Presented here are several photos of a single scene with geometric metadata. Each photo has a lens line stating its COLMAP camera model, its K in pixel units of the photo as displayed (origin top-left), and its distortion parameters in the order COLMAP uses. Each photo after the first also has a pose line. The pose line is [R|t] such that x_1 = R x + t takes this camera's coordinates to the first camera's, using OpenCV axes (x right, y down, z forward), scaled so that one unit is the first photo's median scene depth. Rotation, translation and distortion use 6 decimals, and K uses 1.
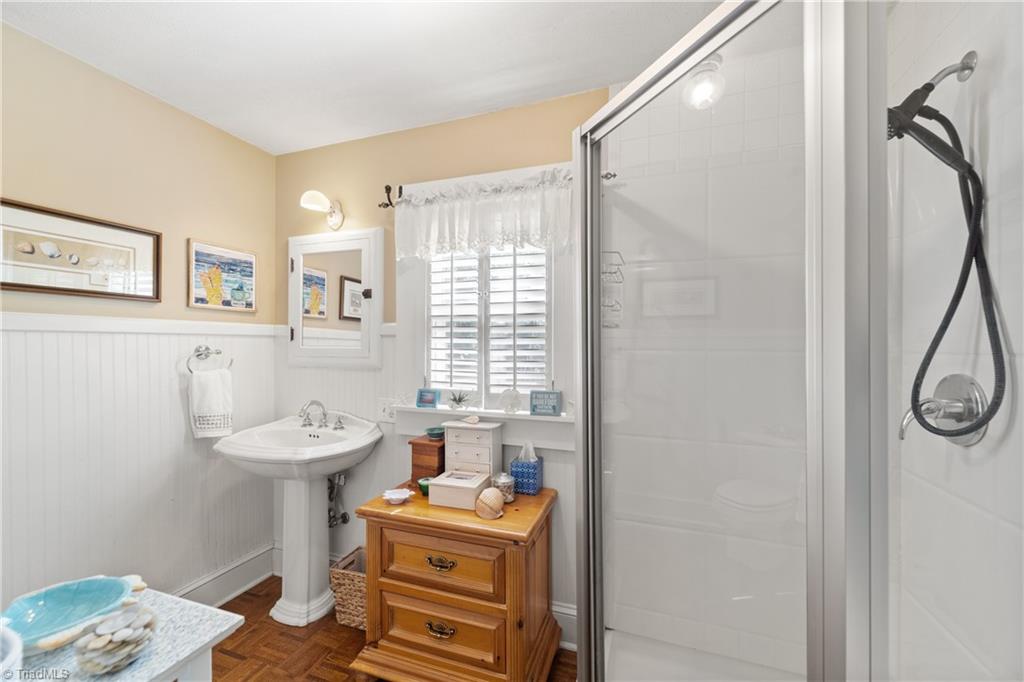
lens RADIAL K [[389.7, 0, 512.0], [0, 389.7, 345.5], [0, 0, 1]] dist [0.007618, 0.000260]
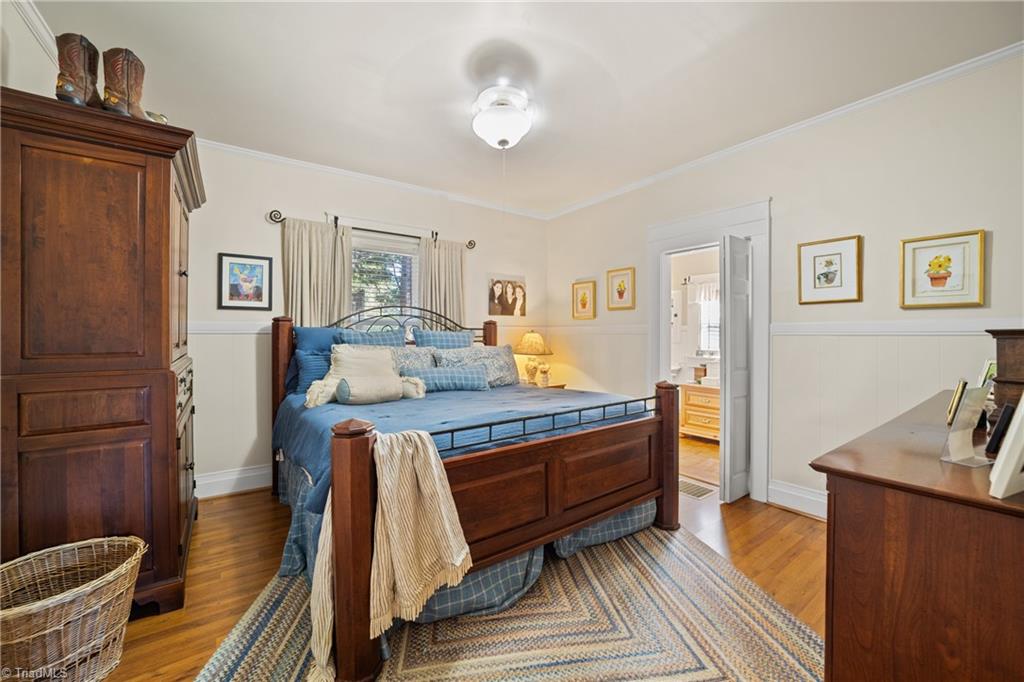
lens RADIAL K [[389.7, 0, 517.8], [0, 389.7, 334.8], [0, 0, 1]] dist [0.007618, 0.000260]
pose [[0.812079, 0.003283, -0.583538, 0.354177], [0.001321, 0.999971, 0.007464, -0.019594], [0.583546, -0.006832, 0.812052, -2.027296]]
